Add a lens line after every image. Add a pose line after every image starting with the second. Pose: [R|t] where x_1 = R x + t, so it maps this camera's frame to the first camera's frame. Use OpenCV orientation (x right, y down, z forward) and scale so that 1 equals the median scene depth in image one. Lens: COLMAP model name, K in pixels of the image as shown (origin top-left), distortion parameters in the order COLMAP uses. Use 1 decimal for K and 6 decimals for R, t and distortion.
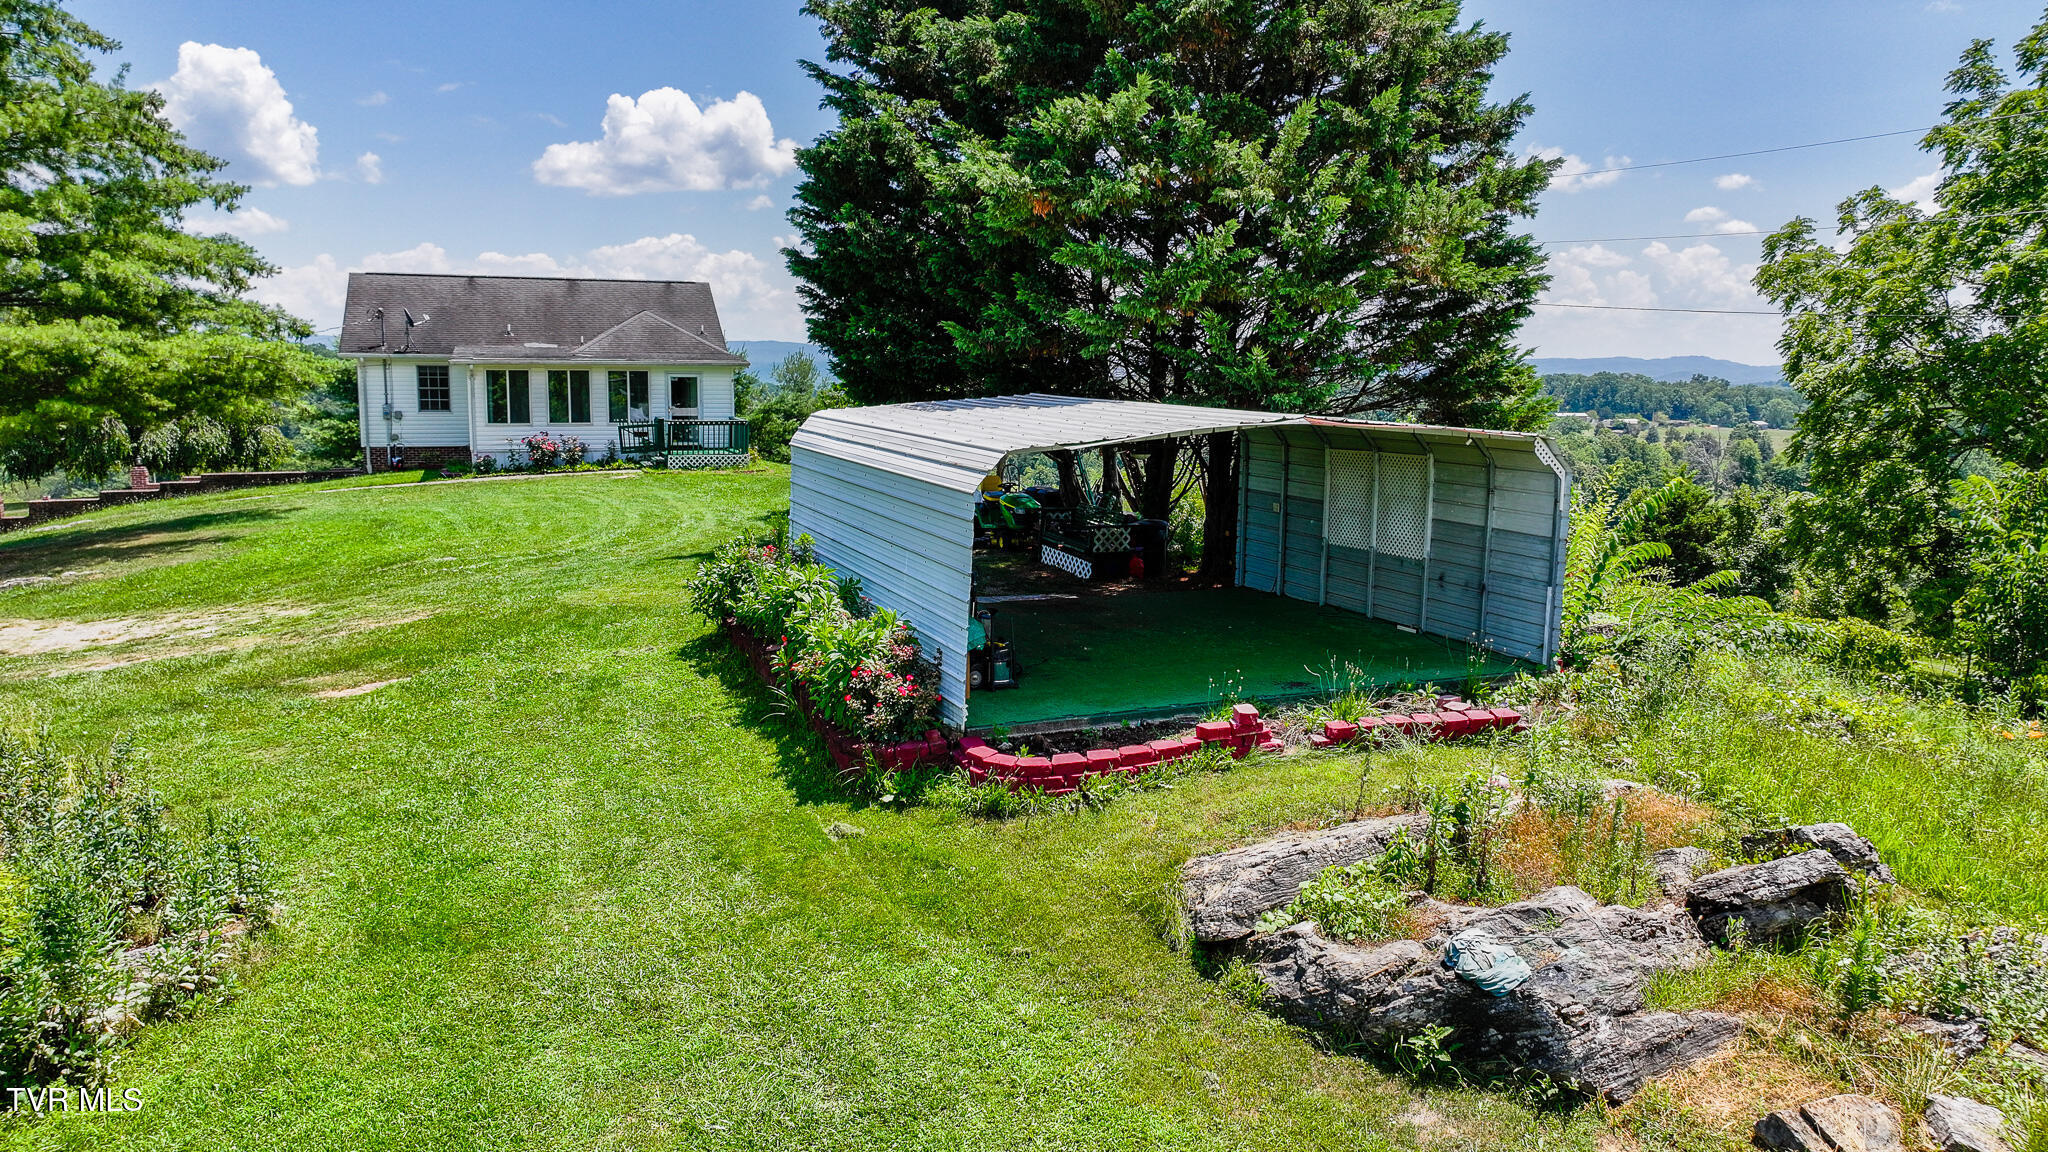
lens RADIAL K [[1436.5, 0, 1020.3], [0, 1436.5, 569.5], [0, 0, 1]] dist [0.006525, 0.006990]
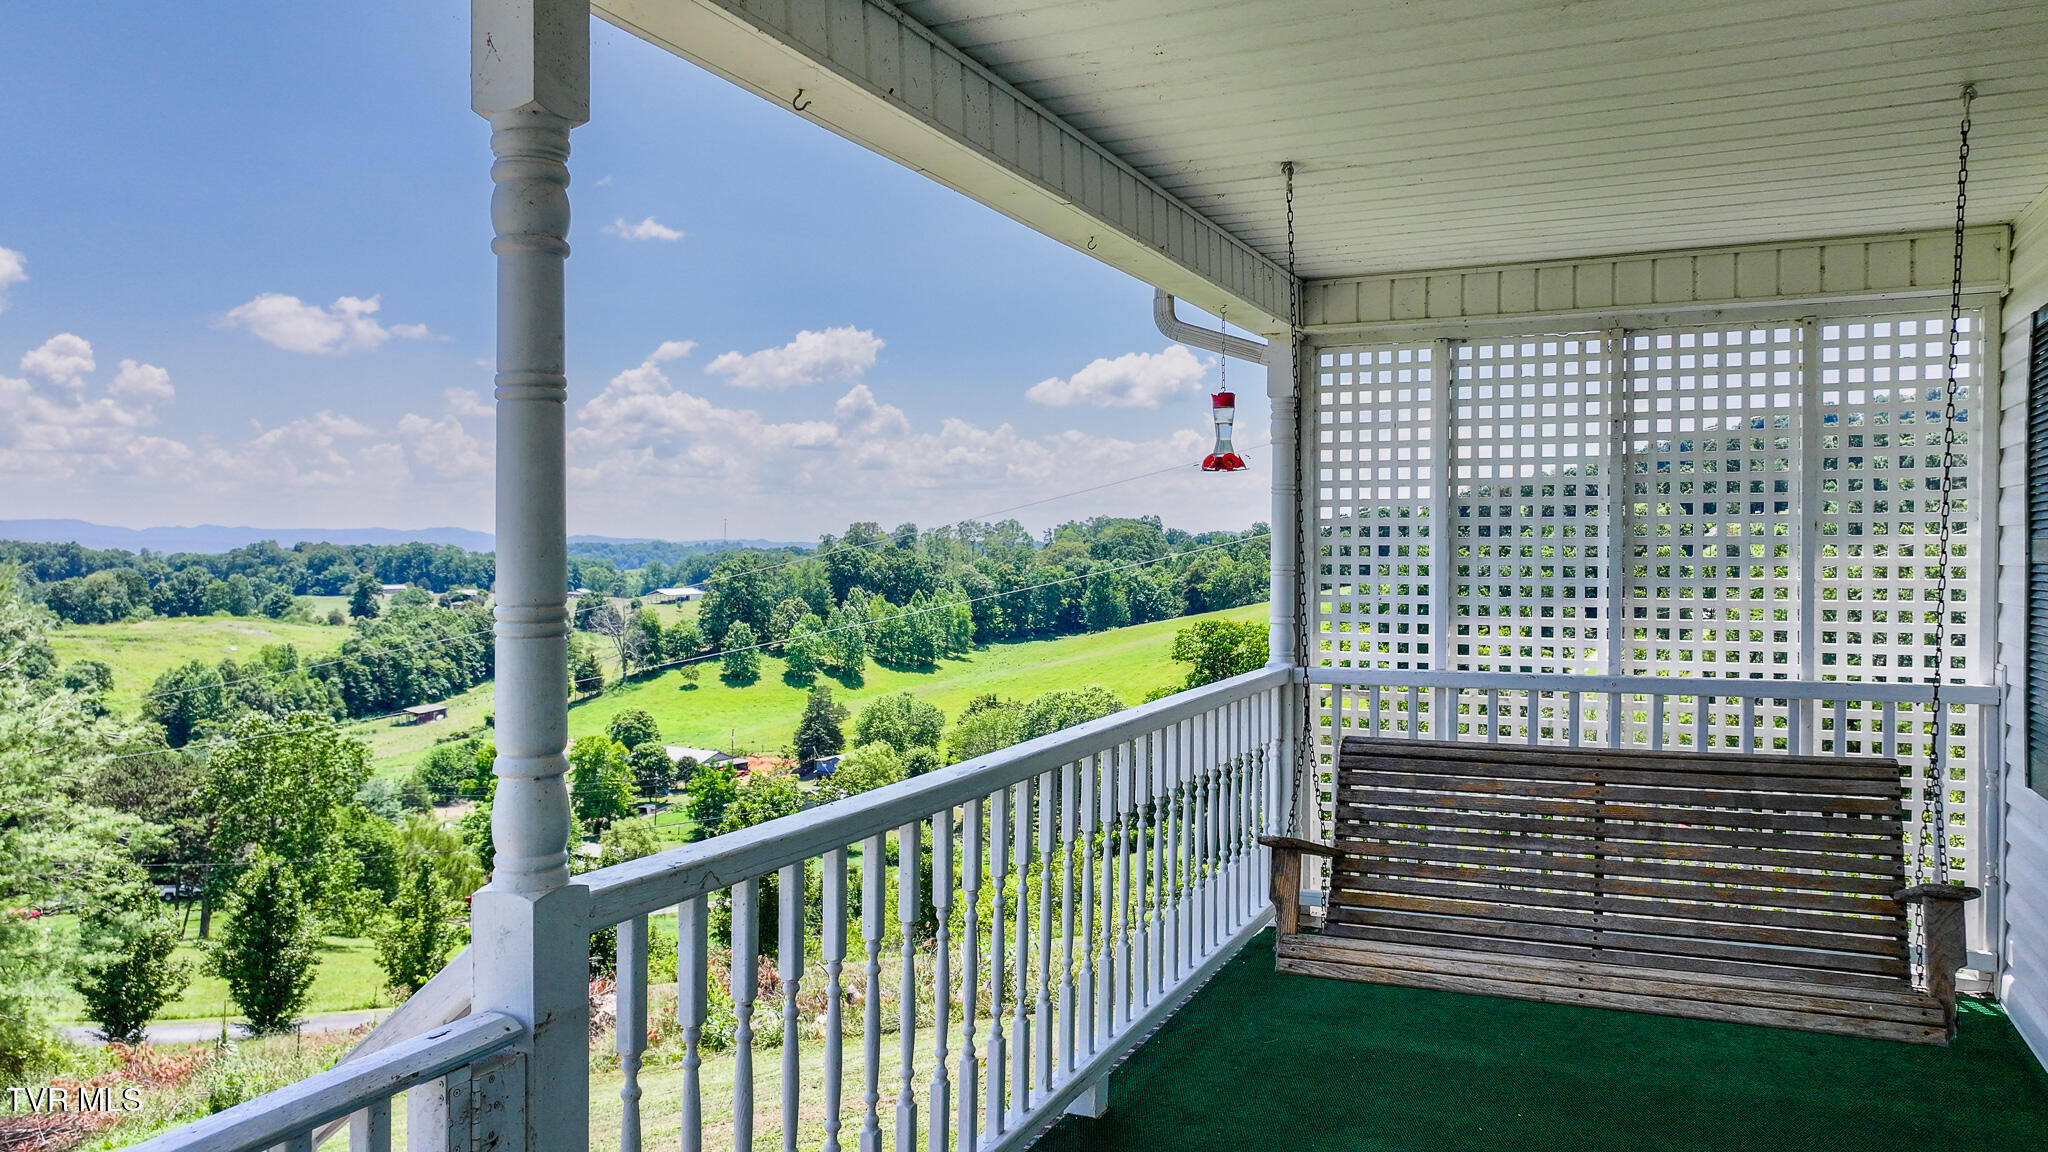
lens RADIAL K [[1436.5, 0, 1028.5], [0, 1436.5, 561.5], [0, 0, 1]] dist [0.006525, 0.006990]
pose [[0.682420, -0.009291, 0.730901, -0.393968], [0.099453, 0.991801, -0.080248, -0.149675], [-0.724163, 0.127453, 0.677749, 1.195973]]
